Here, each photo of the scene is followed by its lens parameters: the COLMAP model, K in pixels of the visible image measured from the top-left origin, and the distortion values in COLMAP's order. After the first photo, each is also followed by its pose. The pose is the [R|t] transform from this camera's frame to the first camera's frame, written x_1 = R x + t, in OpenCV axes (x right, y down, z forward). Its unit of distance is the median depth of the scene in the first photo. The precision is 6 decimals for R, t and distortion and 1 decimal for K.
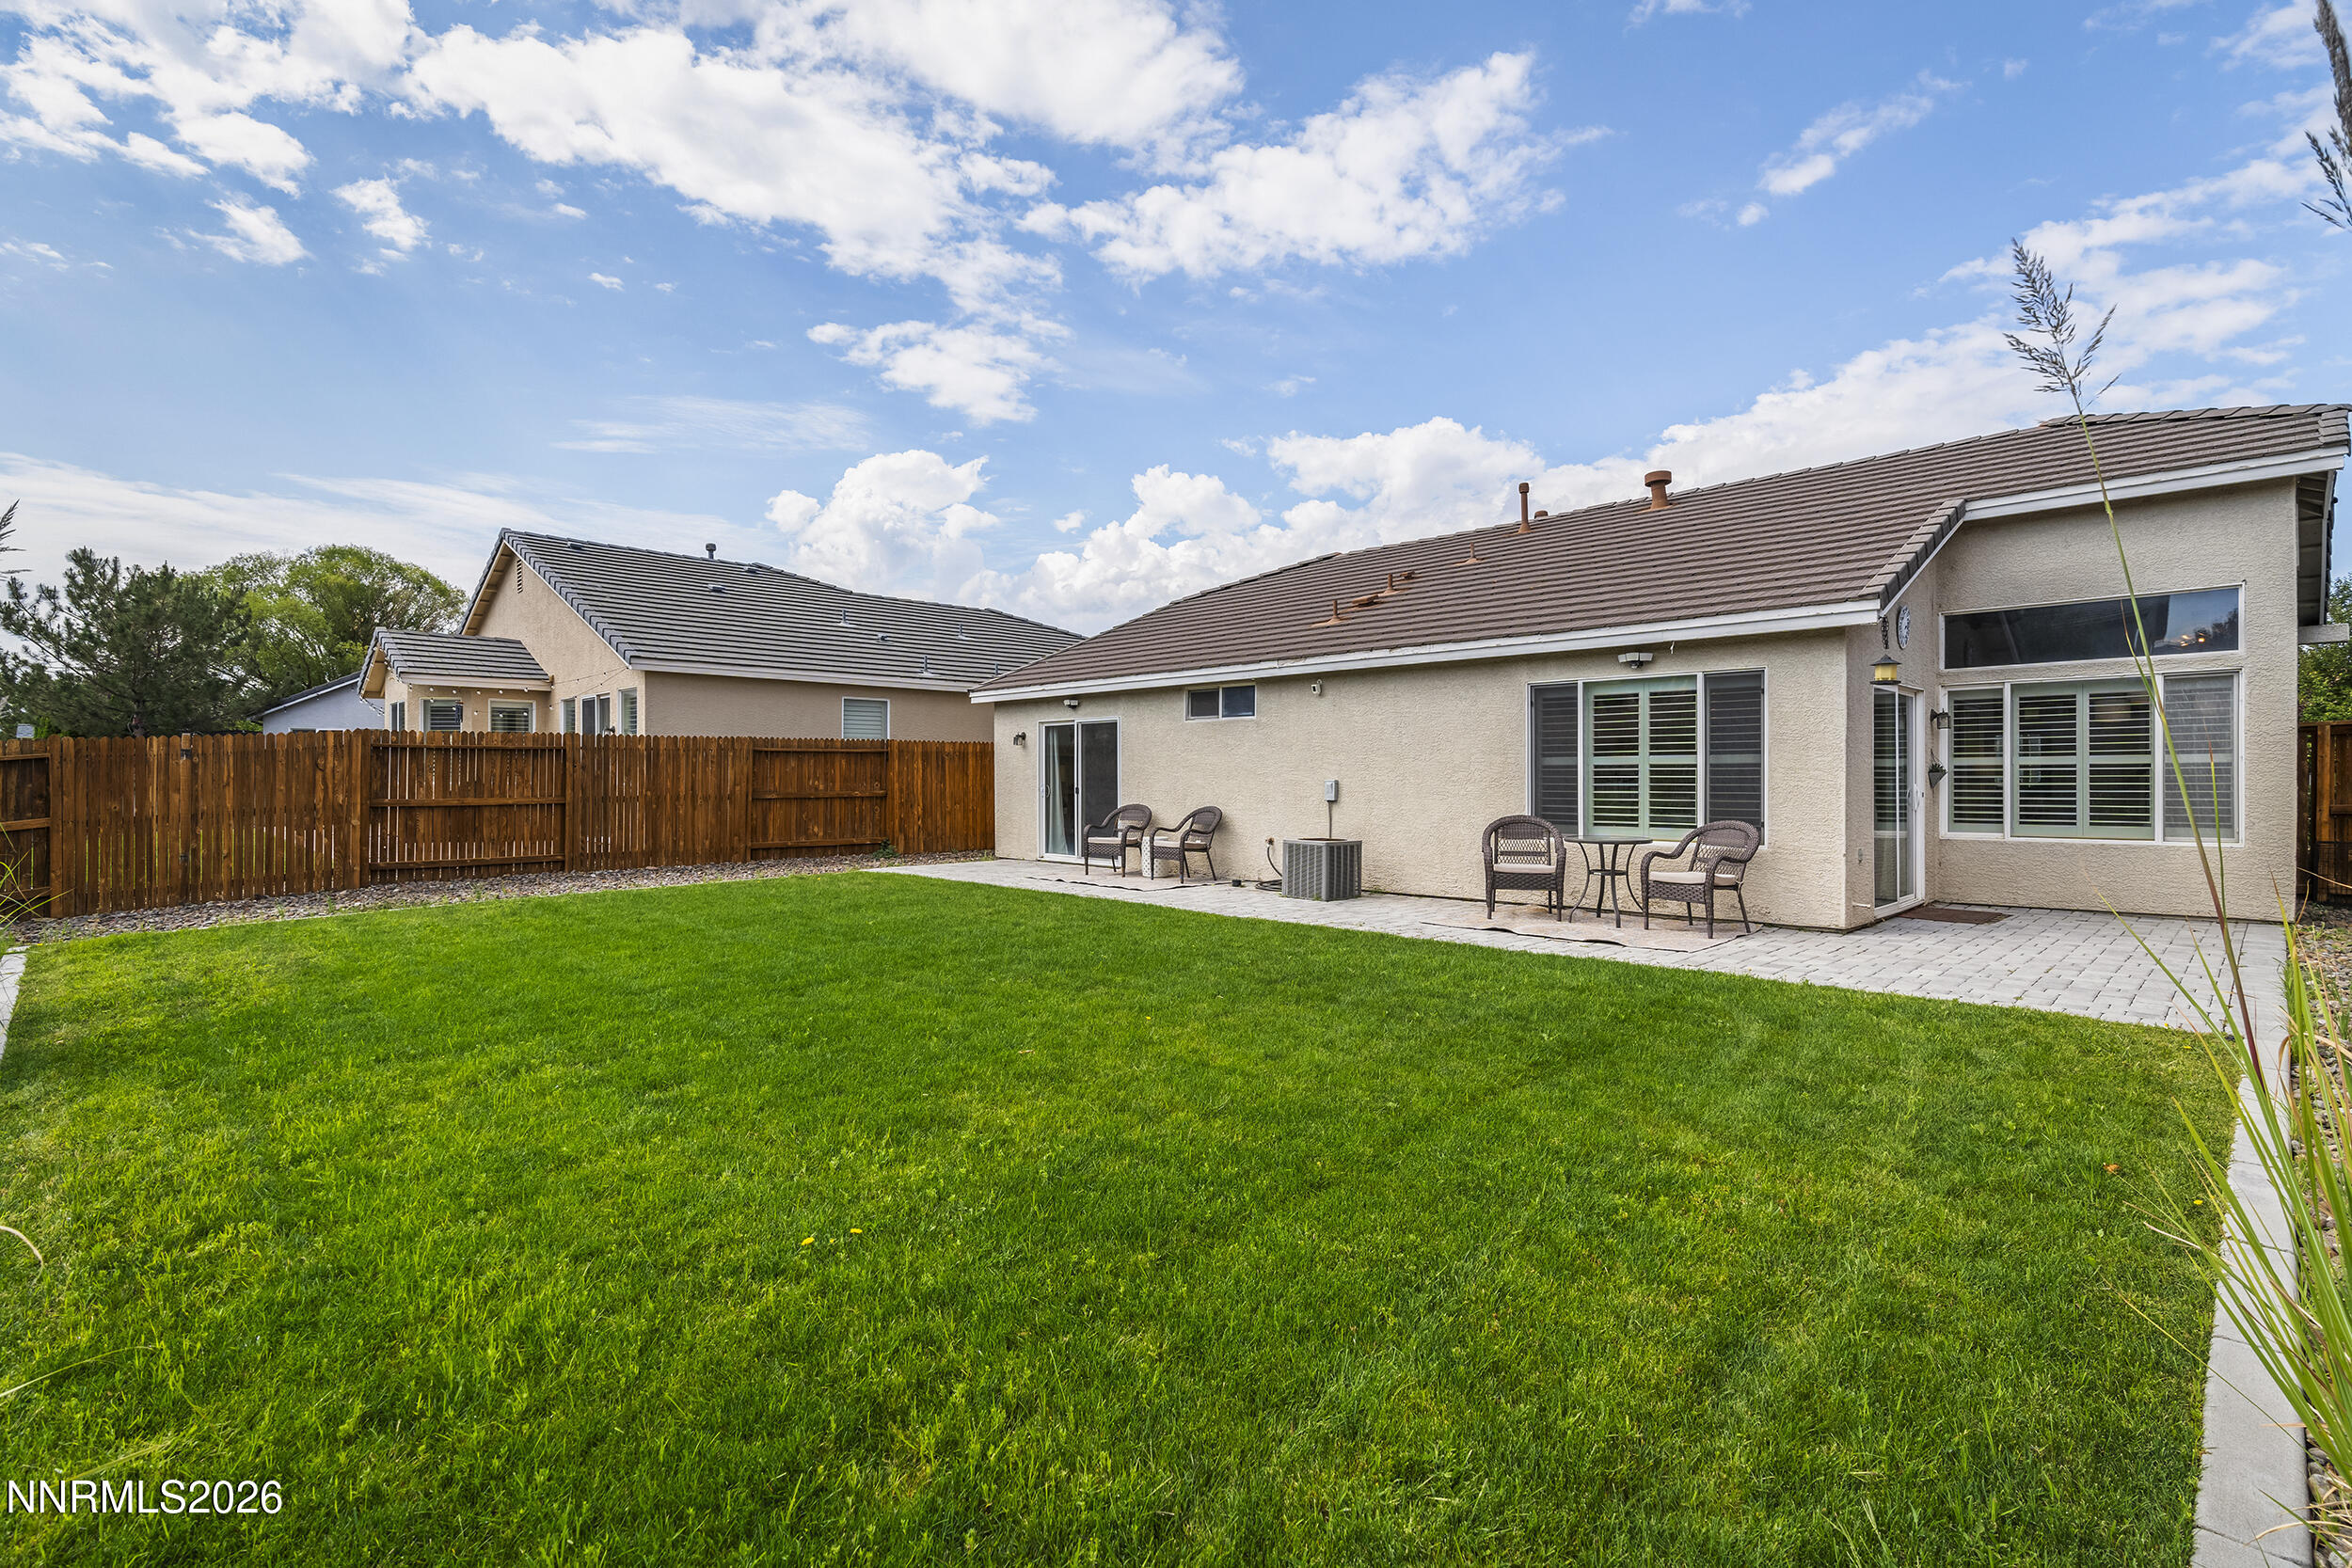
lens RADIAL K [[1073.2, 0, 1172.3], [0, 1073.2, 781.8], [0, 0, 1]] dist [0.018007, 0.000112]
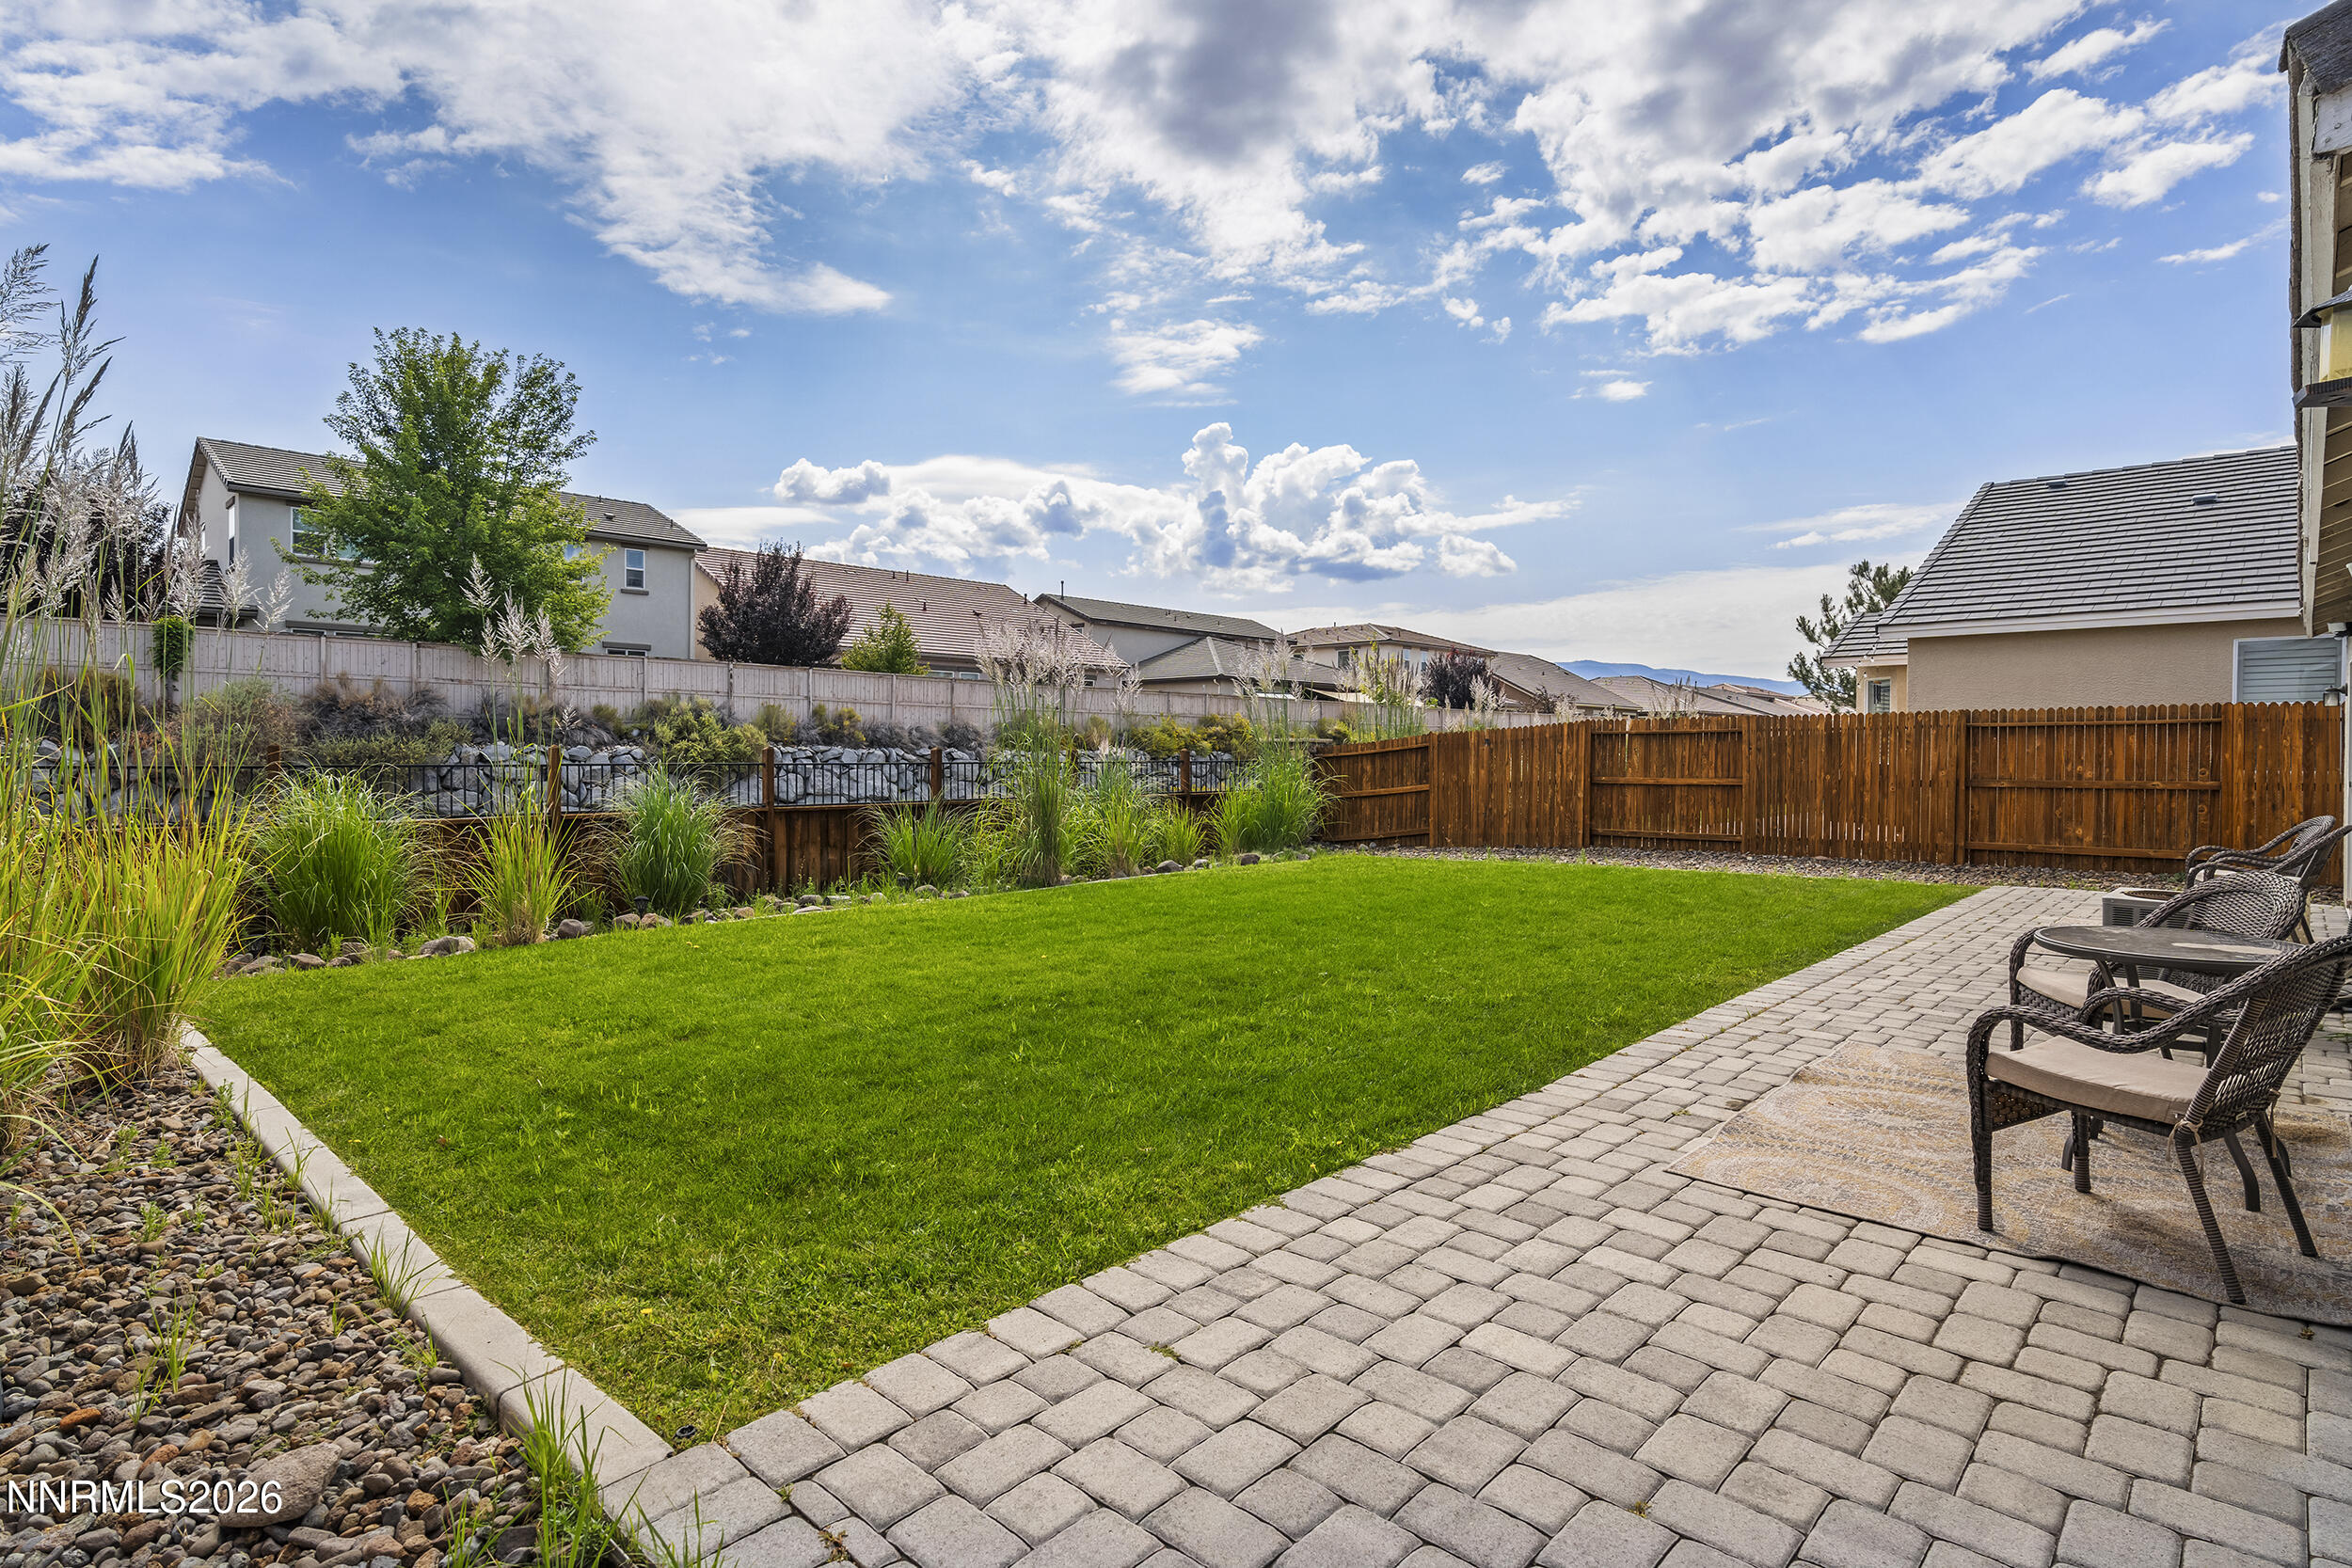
lens RADIAL K [[1189.8, 0, 1181.6], [0, 1189.8, 765.4], [0, 0, 1]] dist [-0.001812, 0.000040]
pose [[0.004072, 0.009541, -0.999946, 0.480859], [-0.002978, 0.999950, 0.009529, -0.006680], [0.999987, 0.002939, 0.004100, 0.402469]]
